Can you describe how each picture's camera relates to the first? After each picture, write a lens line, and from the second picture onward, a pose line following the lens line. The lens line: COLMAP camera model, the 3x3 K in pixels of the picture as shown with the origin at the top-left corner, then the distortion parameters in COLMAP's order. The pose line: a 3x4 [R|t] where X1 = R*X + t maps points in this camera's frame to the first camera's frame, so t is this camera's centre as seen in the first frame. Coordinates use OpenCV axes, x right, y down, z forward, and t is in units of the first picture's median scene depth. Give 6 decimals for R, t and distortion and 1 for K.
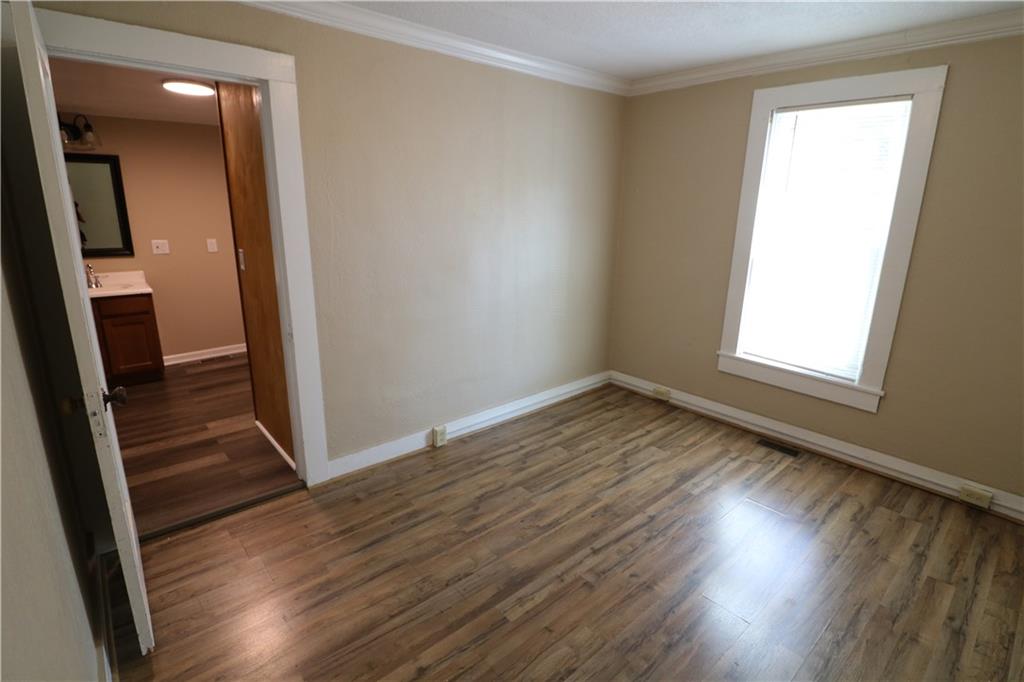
lens RADIAL K [[497.8, 0, 516.5], [0, 497.8, 335.9], [0, 0, 1]] dist [-0.000281, -0.012687]
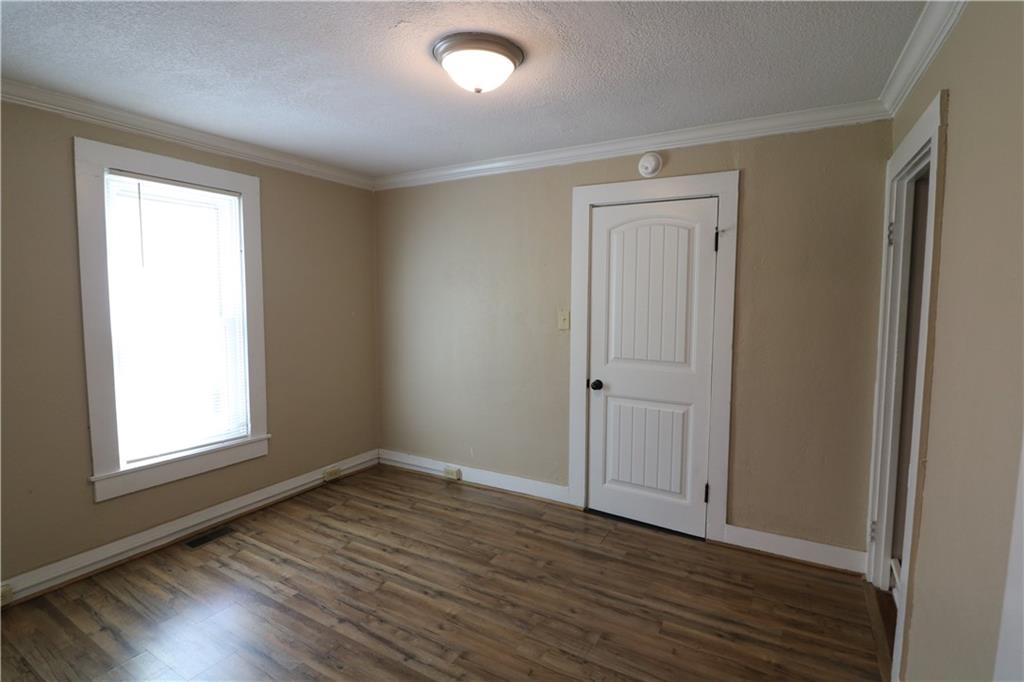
lens RADIAL K [[497.8, 0, 516.5], [0, 497.8, 335.9], [0, 0, 1]] dist [-0.000281, -0.012687]
pose [[-0.319781, -0.104353, 0.941727, -0.552088], [0.223010, 0.957704, 0.181851, -0.198217], [-0.920873, 0.268167, -0.282984, 0.728402]]
